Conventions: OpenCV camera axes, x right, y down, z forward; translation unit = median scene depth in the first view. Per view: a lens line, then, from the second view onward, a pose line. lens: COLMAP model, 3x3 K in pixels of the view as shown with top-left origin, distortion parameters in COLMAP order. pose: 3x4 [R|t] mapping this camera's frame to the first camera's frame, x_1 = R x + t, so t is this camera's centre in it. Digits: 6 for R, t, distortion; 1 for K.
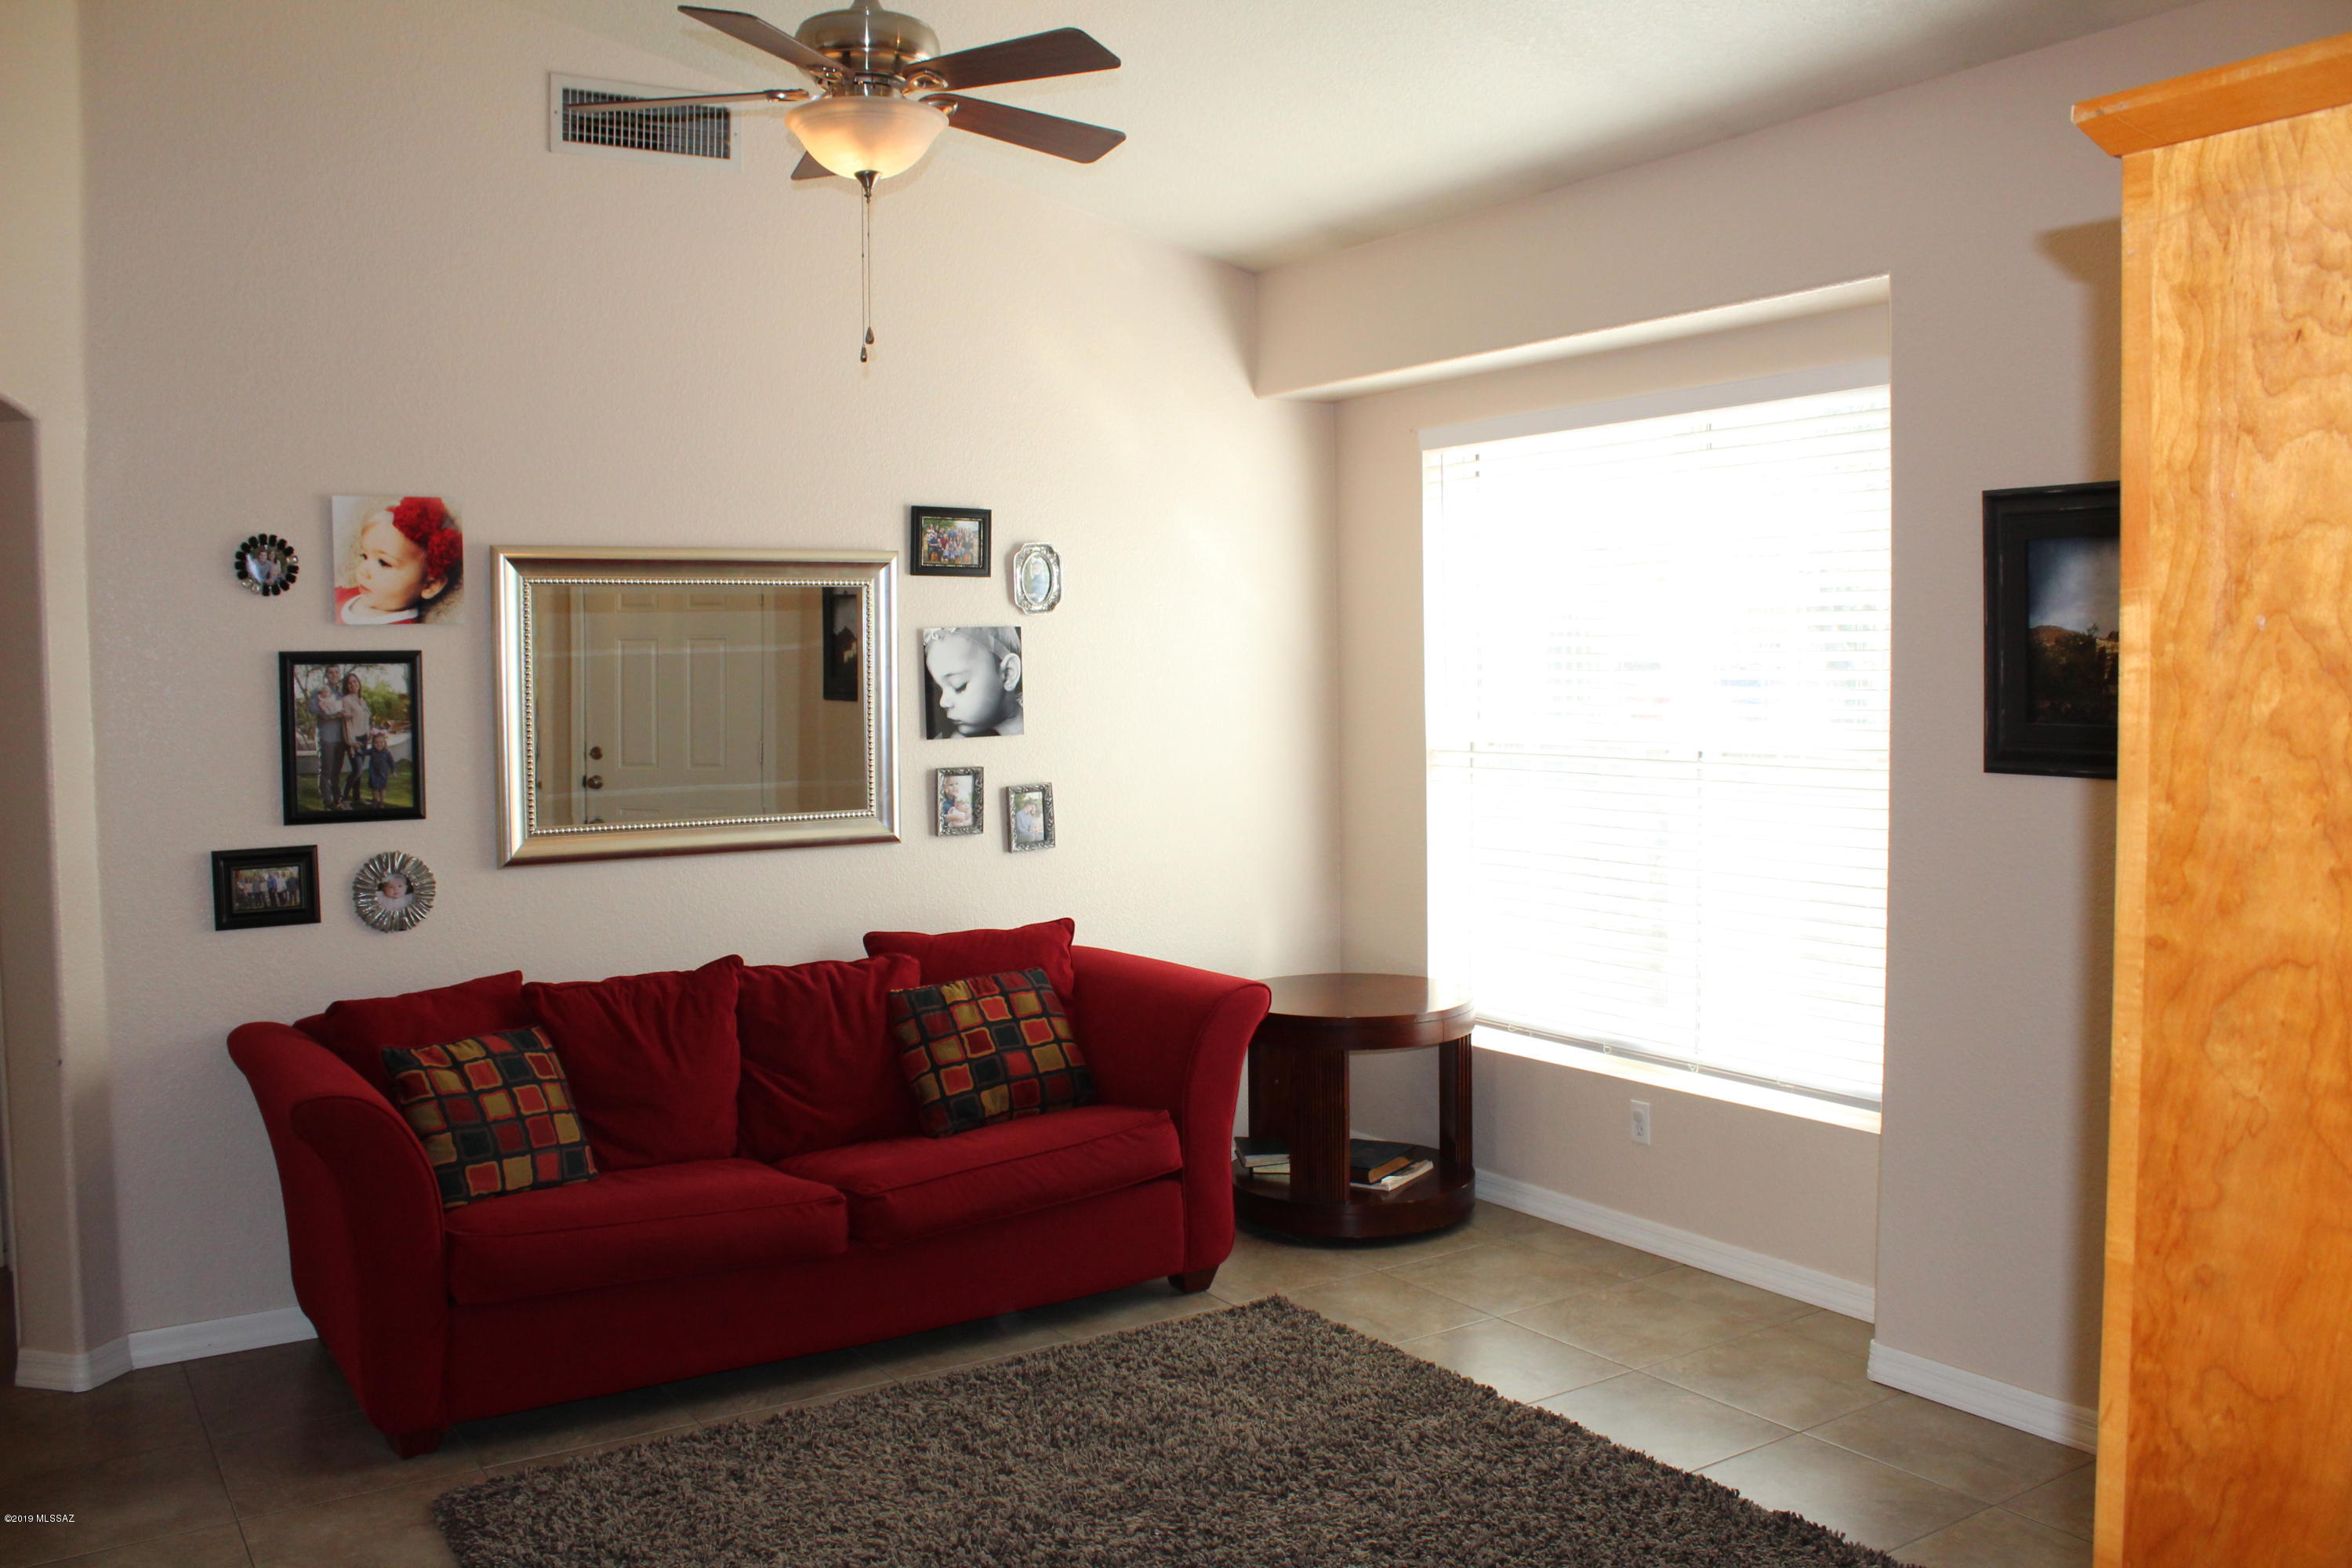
lens RADIAL K [[1985.2, 0, 1170.9], [0, 1985.2, 773.0], [0, 0, 1]] dist [-0.073372, 0.011175]
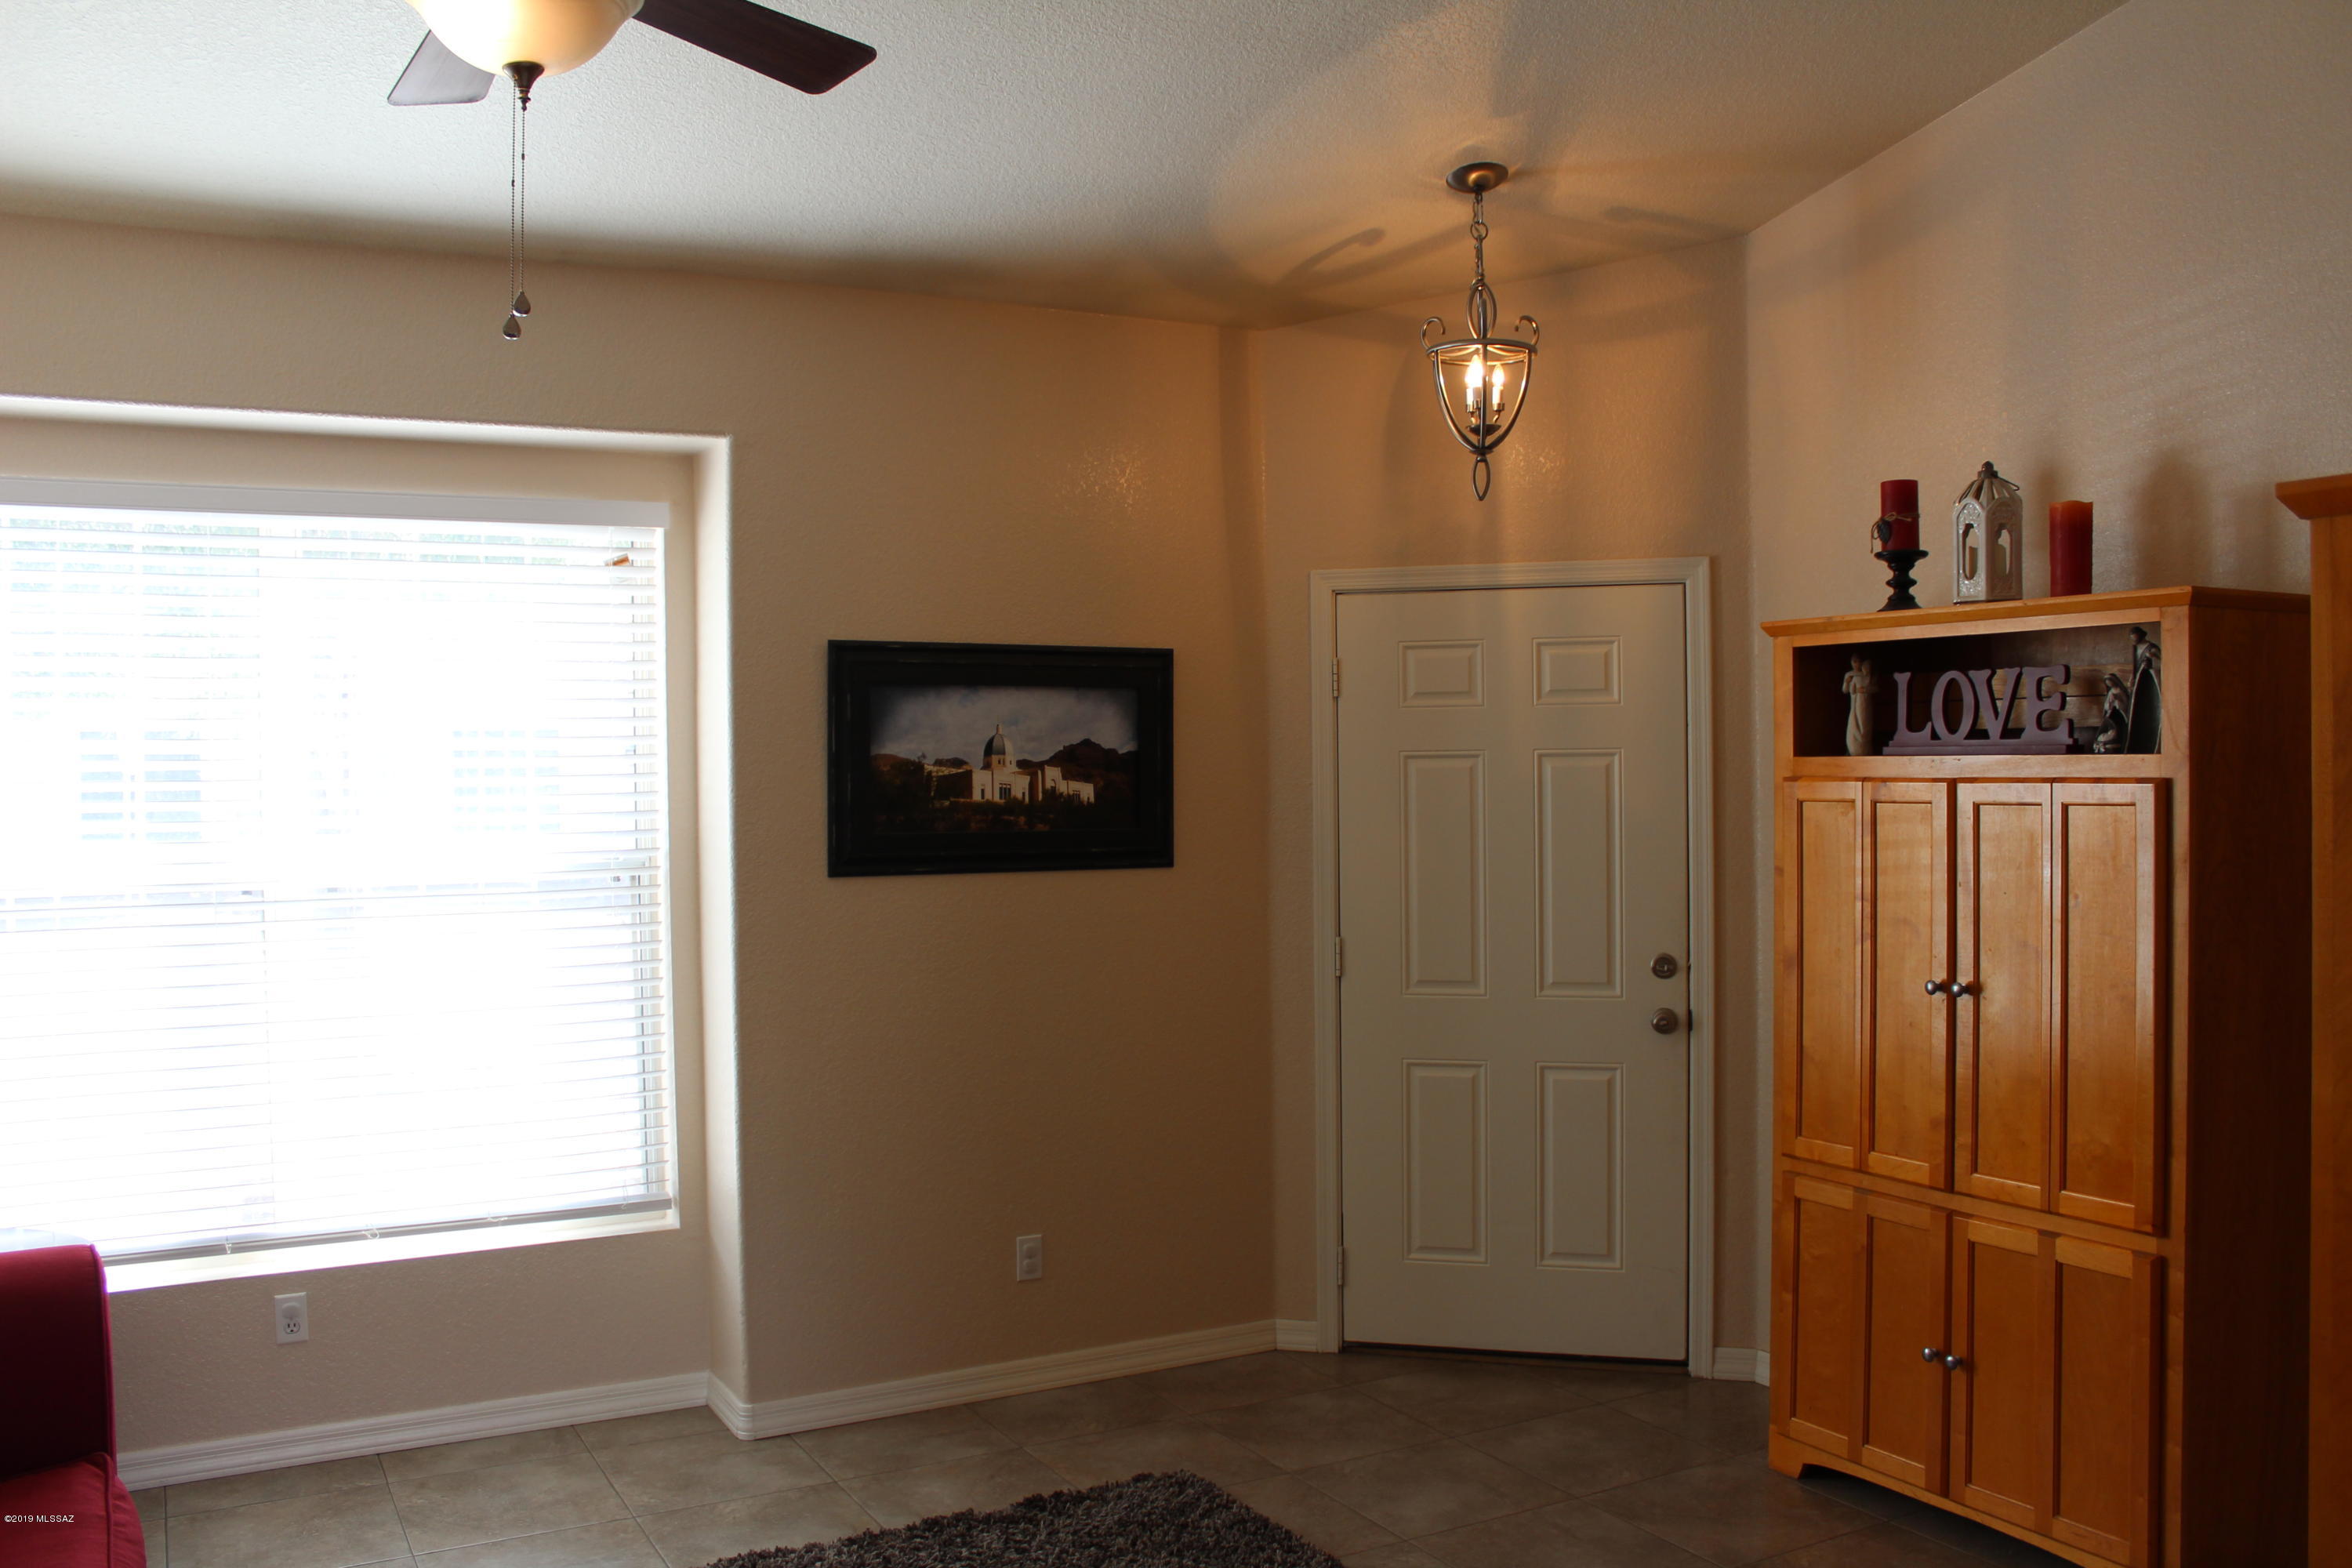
lens RADIAL K [[1985.2, 0, 1170.0], [0, 1985.2, 791.0], [0, 0, 1]] dist [-0.073372, 0.011175]
pose [[0.084768, -0.001454, 0.996400, -0.638493], [0.064734, 0.997894, -0.004051, -0.028386], [-0.994296, 0.064844, 0.084684, 0.579665]]
